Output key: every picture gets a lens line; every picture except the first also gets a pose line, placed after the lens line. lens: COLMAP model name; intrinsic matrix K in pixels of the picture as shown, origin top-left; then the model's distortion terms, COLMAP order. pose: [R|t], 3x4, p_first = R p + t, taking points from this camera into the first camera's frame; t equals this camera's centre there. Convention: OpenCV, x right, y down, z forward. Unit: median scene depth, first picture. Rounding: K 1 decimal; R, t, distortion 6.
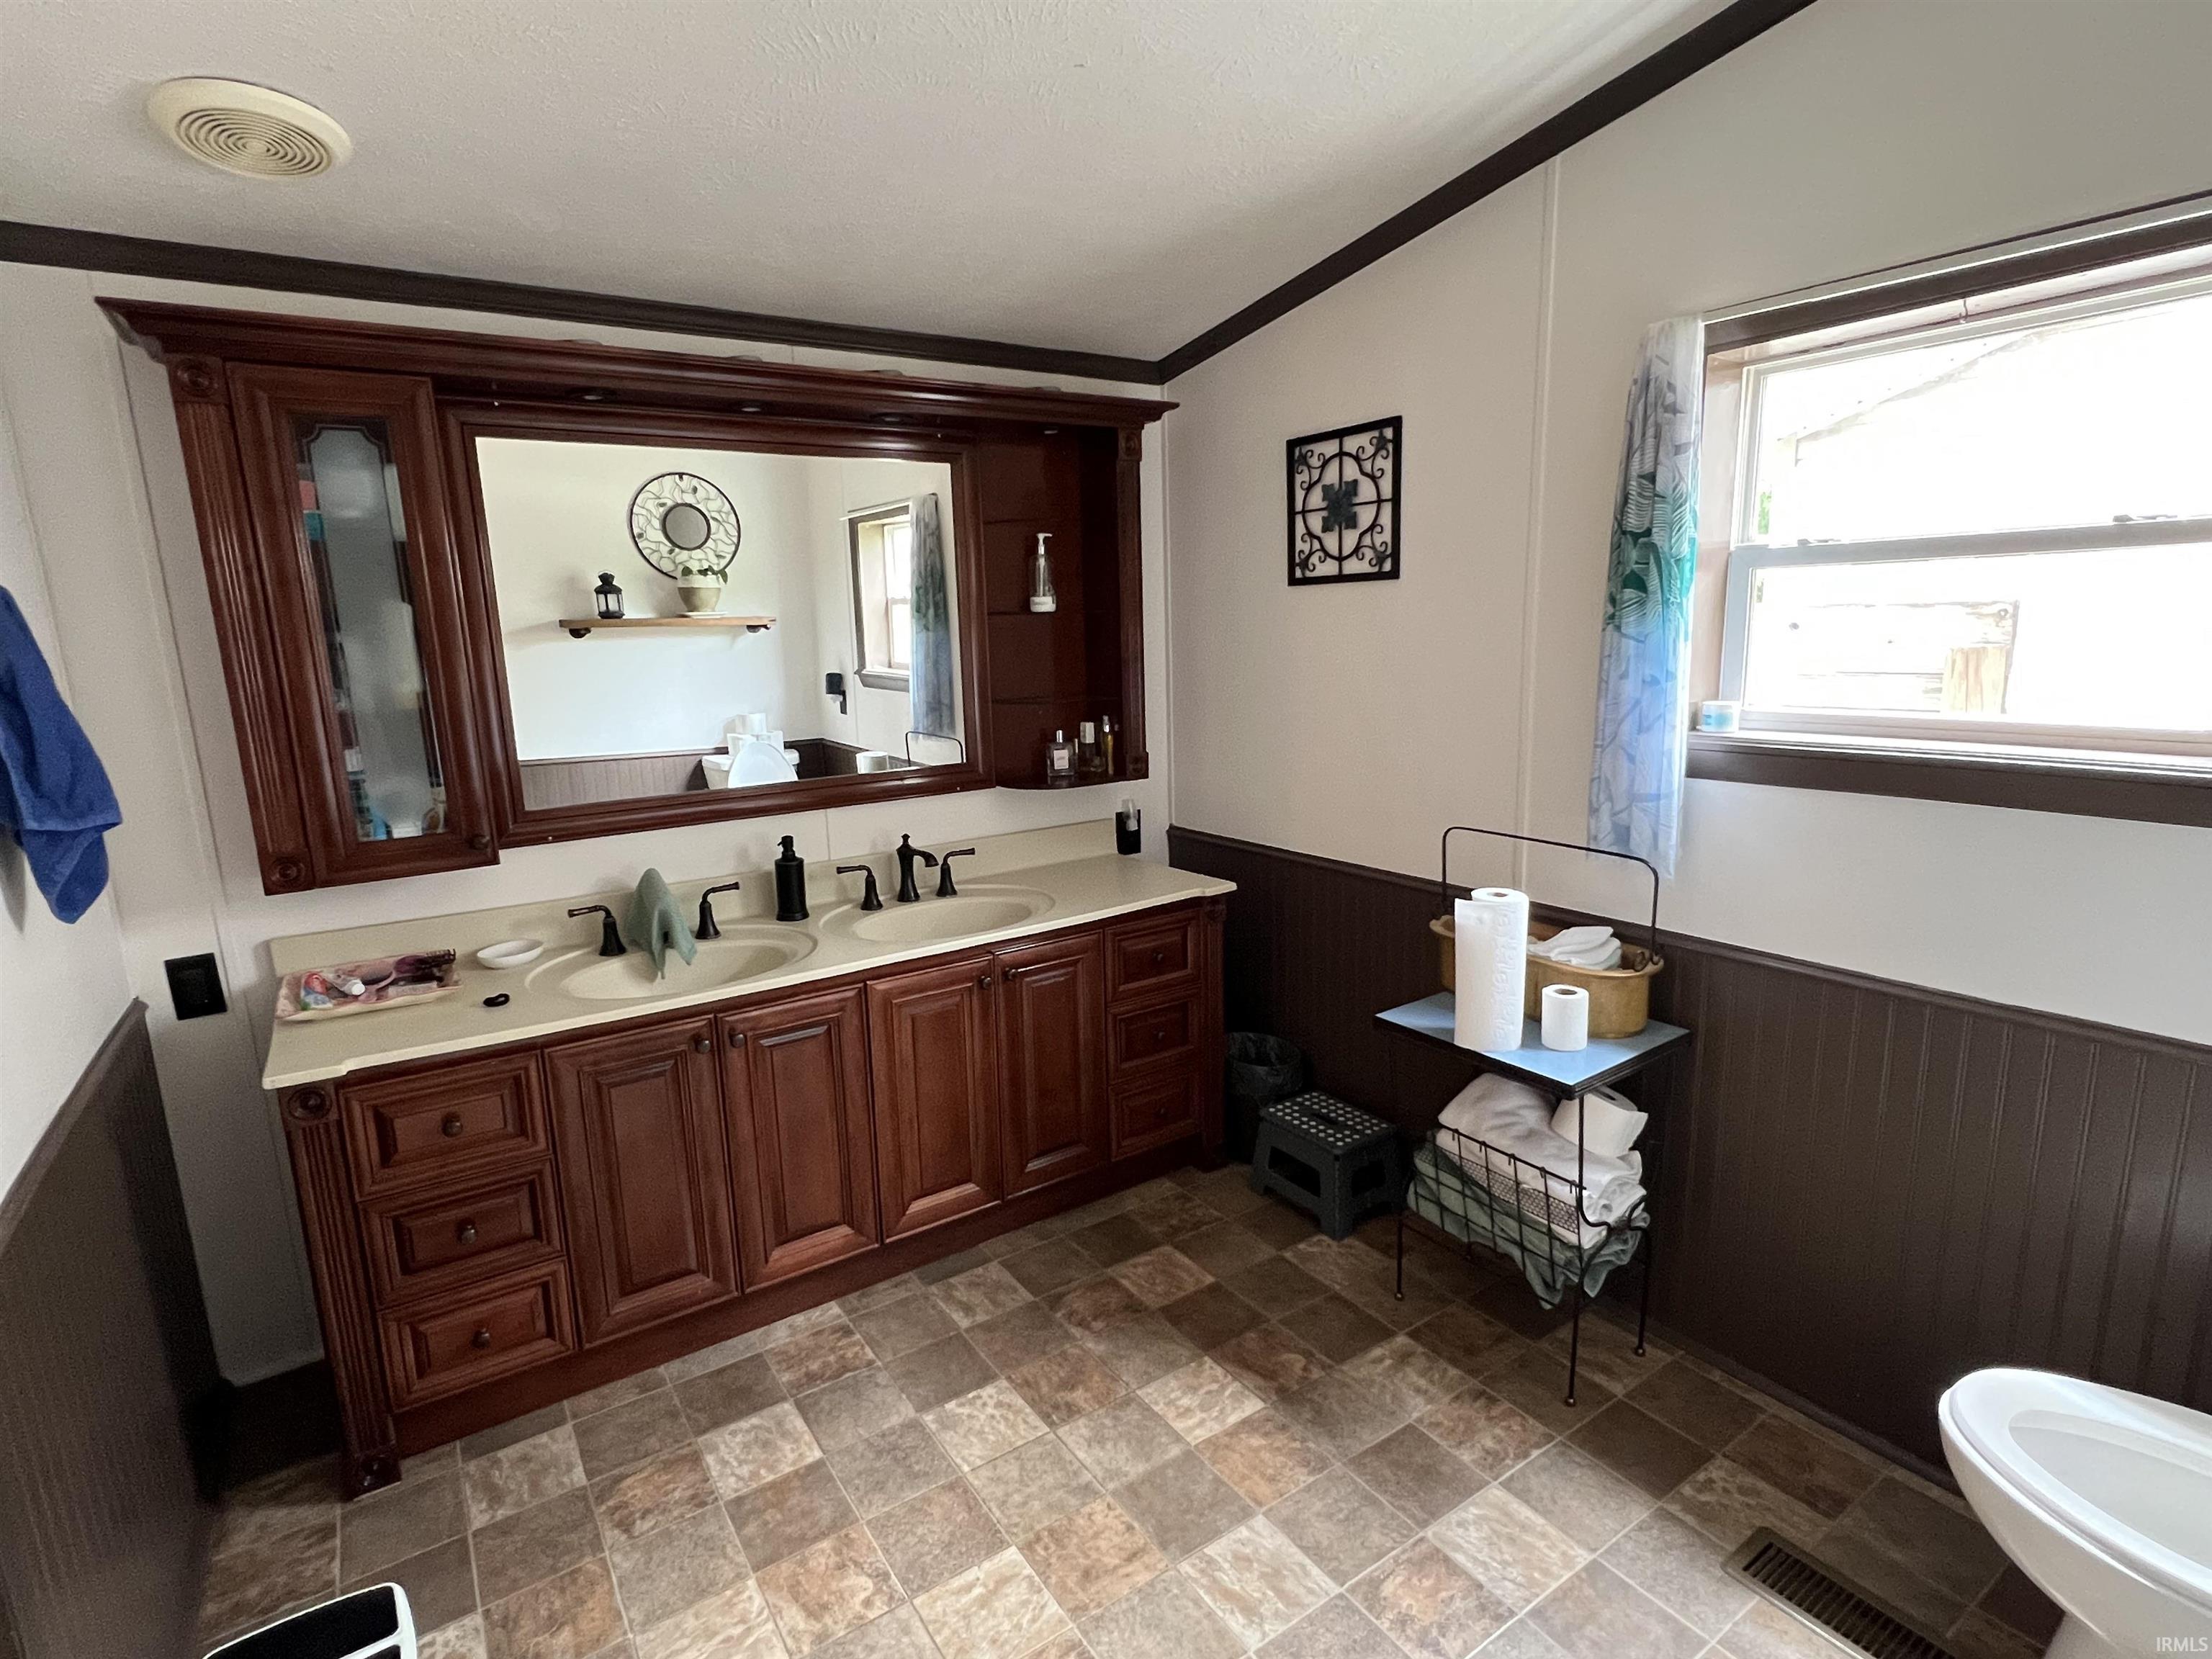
lens RADIAL K [[1104.6, 0, 1106.0], [0, 1104.6, 829.5], [0, 0, 1]] dist [-0.000312, -0.000082]
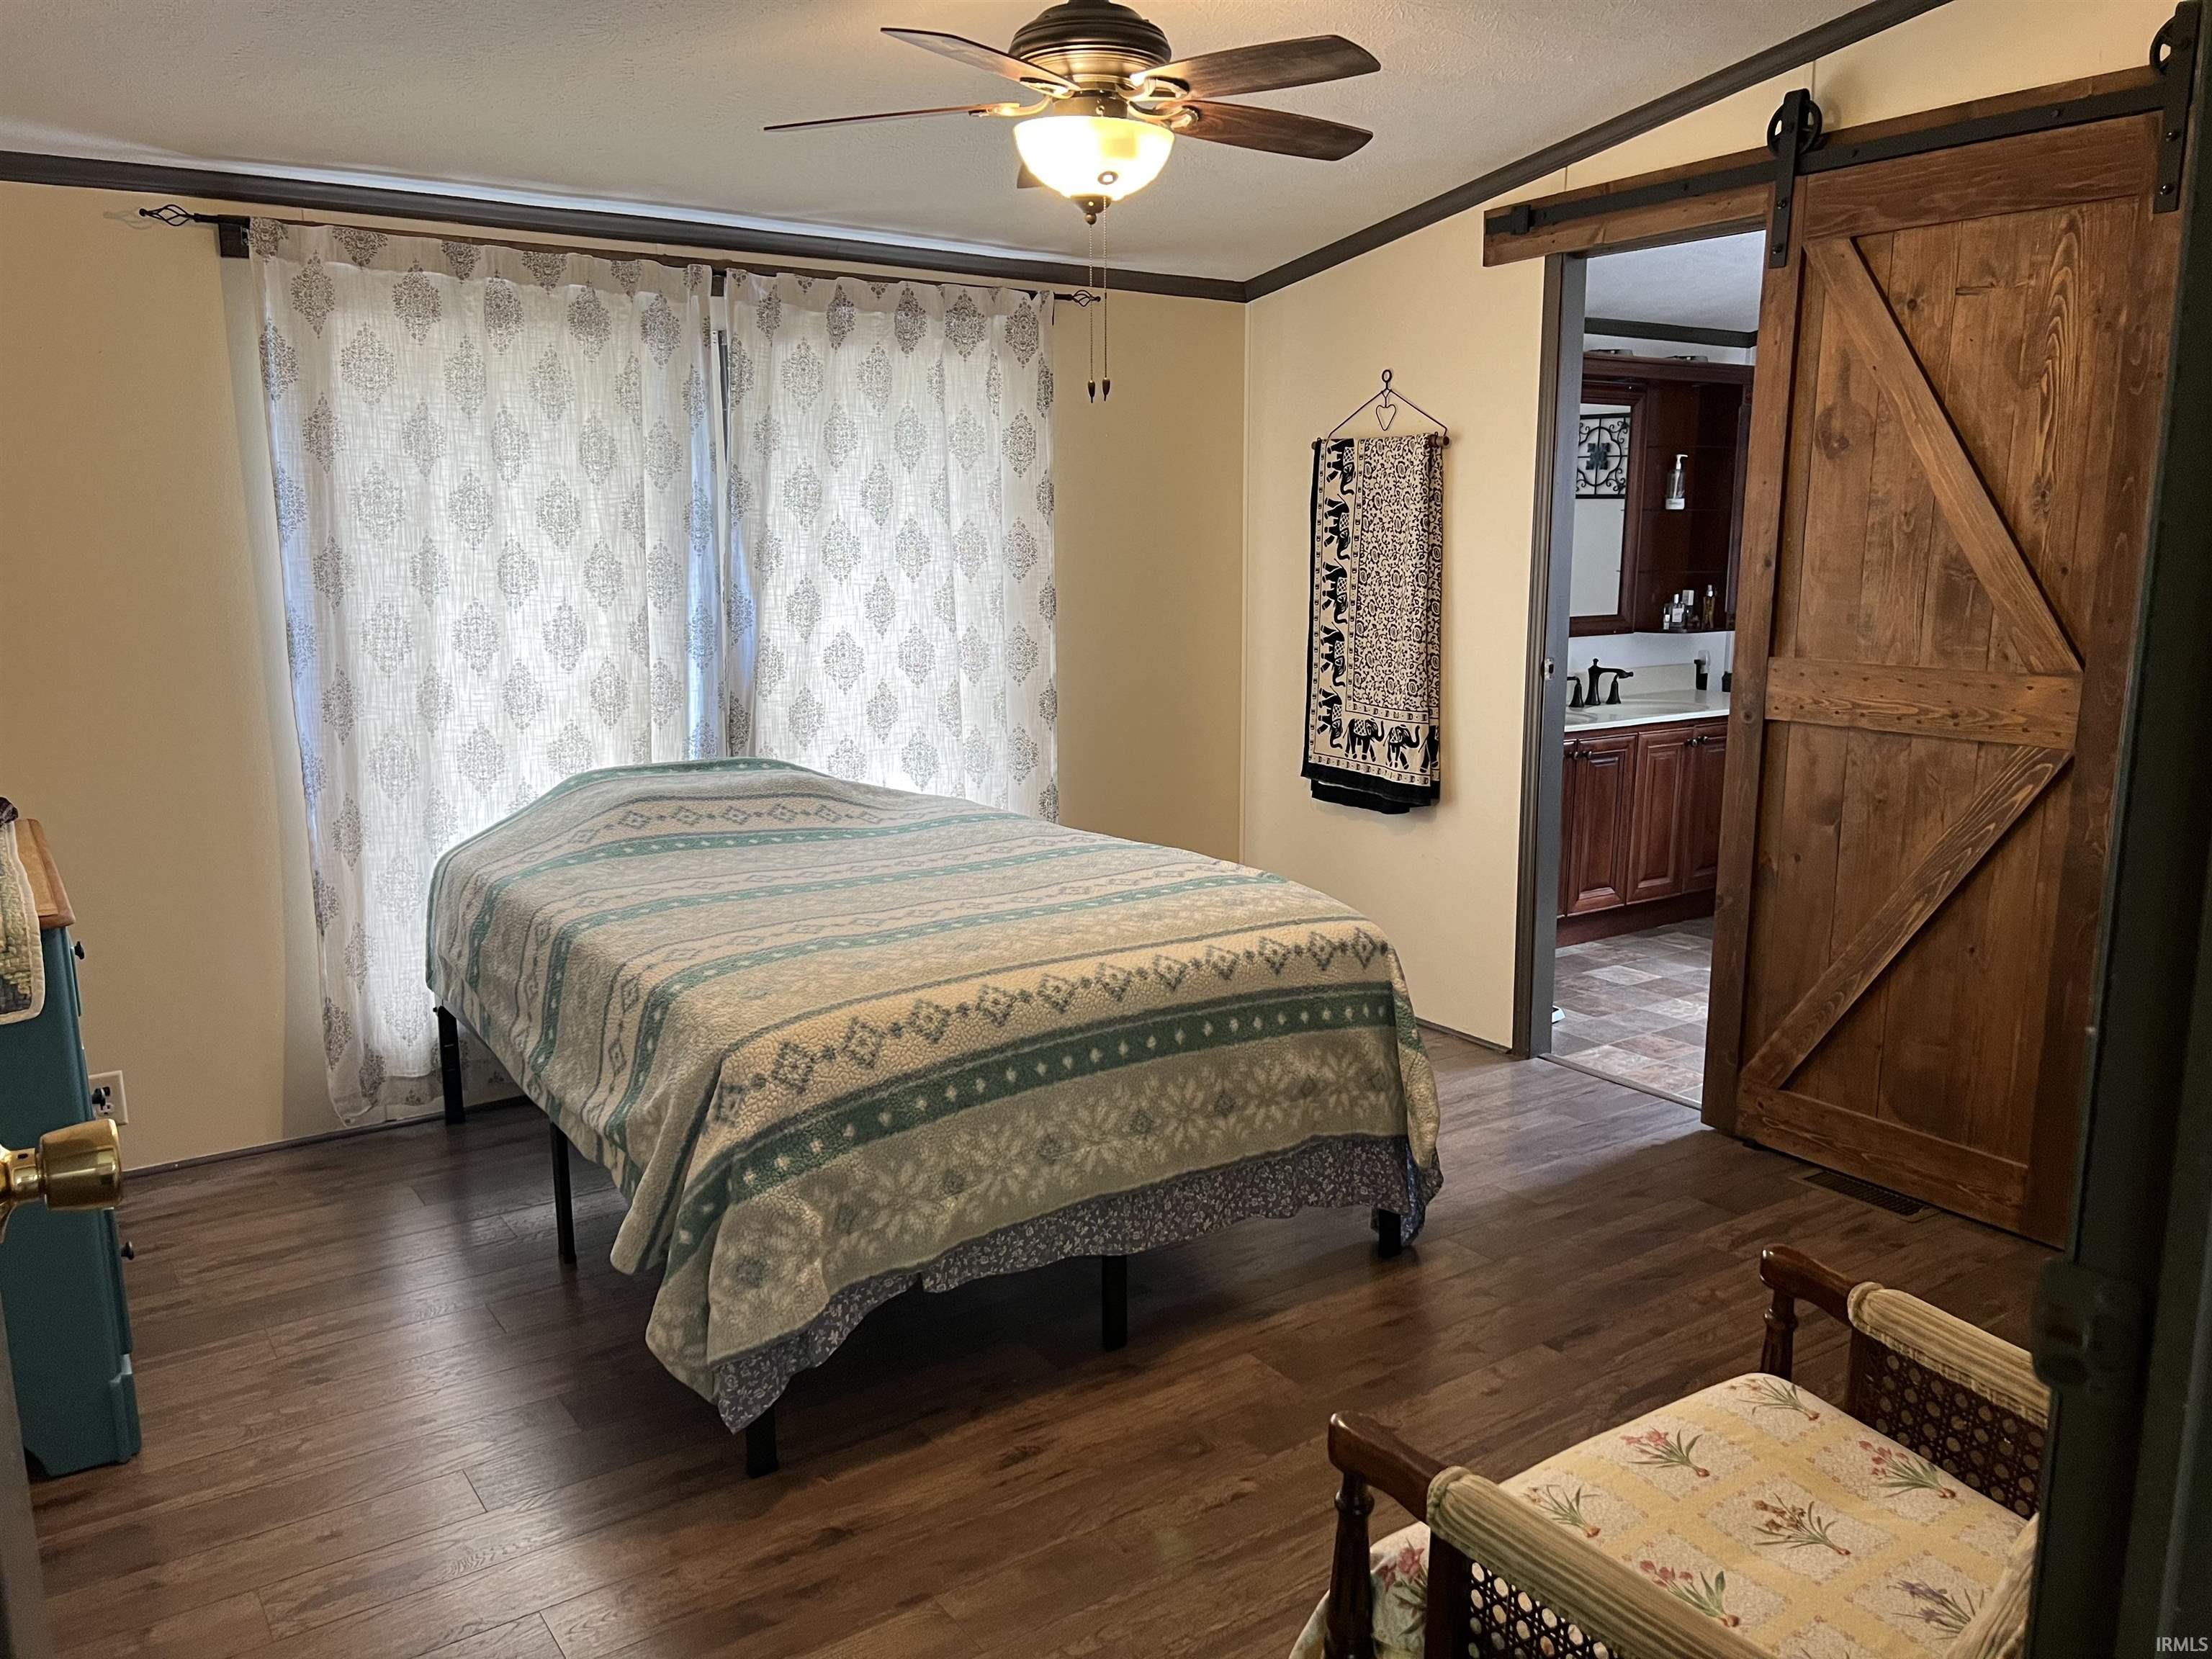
lens RADIAL K [[1673.9, 0, 1106.0], [0, 1673.9, 829.5], [0, 0, 1]] dist [0.054497, -0.040647]
pose [[0.999552, 0.024039, 0.017811, -0.864175], [-0.023773, 0.999604, -0.015036, 0.280321], [-0.018166, 0.014606, 0.999728, -1.216804]]
